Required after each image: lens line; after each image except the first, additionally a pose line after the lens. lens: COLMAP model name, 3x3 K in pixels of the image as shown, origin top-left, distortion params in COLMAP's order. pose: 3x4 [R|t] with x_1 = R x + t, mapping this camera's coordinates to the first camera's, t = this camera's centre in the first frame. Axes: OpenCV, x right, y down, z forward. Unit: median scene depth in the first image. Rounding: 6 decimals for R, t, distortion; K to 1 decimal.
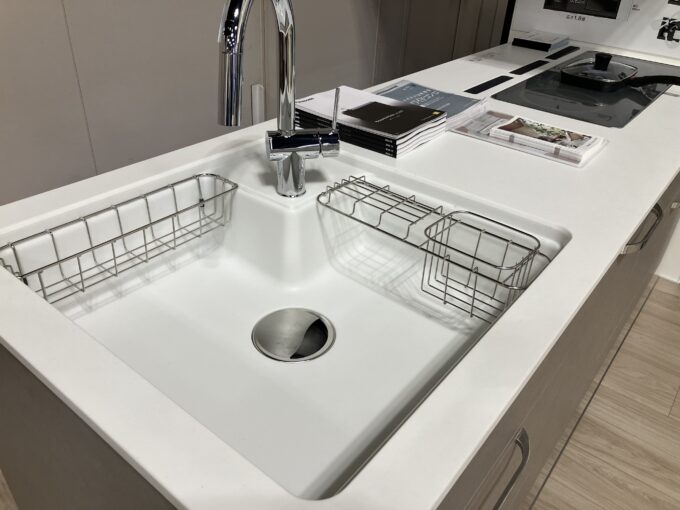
lens RADIAL K [[555.7, 0, 340.0], [0, 555.7, 255.0], [0, 0, 1]] dist [-0.010458, -0.020509]
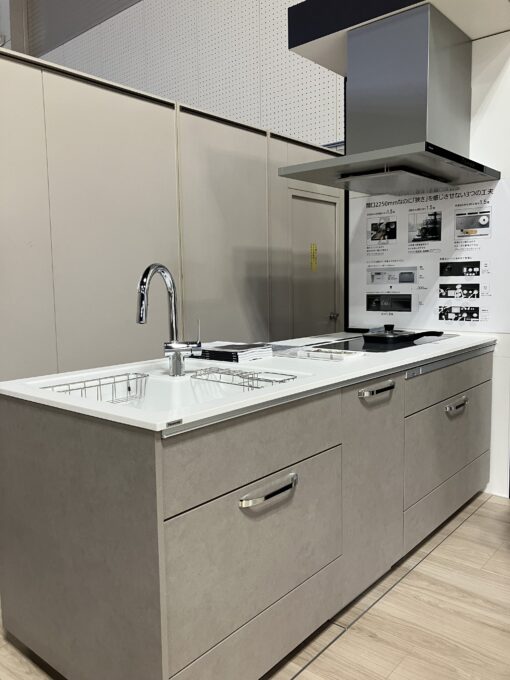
lens RADIAL K [[555.7, 0, 255.0], [0, 555.7, 340.0], [0, 0, 1]] dist [-0.010458, -0.020509]
pose [[0.997973, -0.054790, -0.032359, 0.151996], [0.034317, 0.891657, -0.451409, 0.401599], [0.053586, 0.449384, 0.891730, -0.440315]]
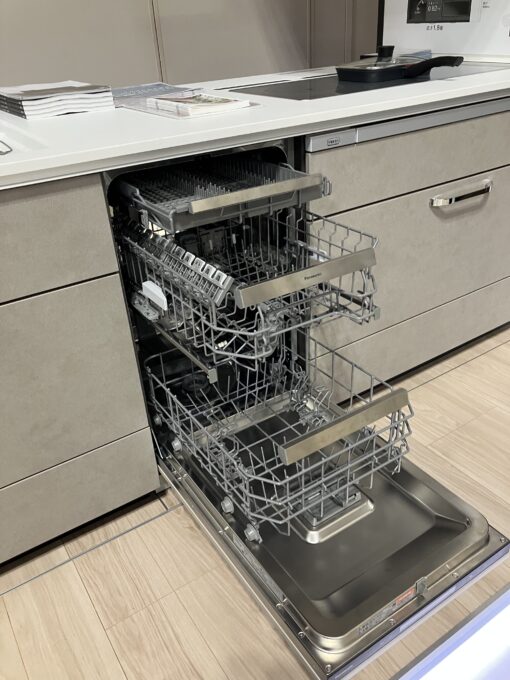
lens RADIAL K [[555.7, 0, 255.0], [0, 555.7, 340.0], [0, 0, 1]] dist [-0.010458, -0.020509]
pose [[0.943282, 0.076852, -0.322976, 0.641944], [-0.087493, 0.995993, -0.018537, 0.171621], [0.320257, 0.045744, 0.946226, 0.085717]]
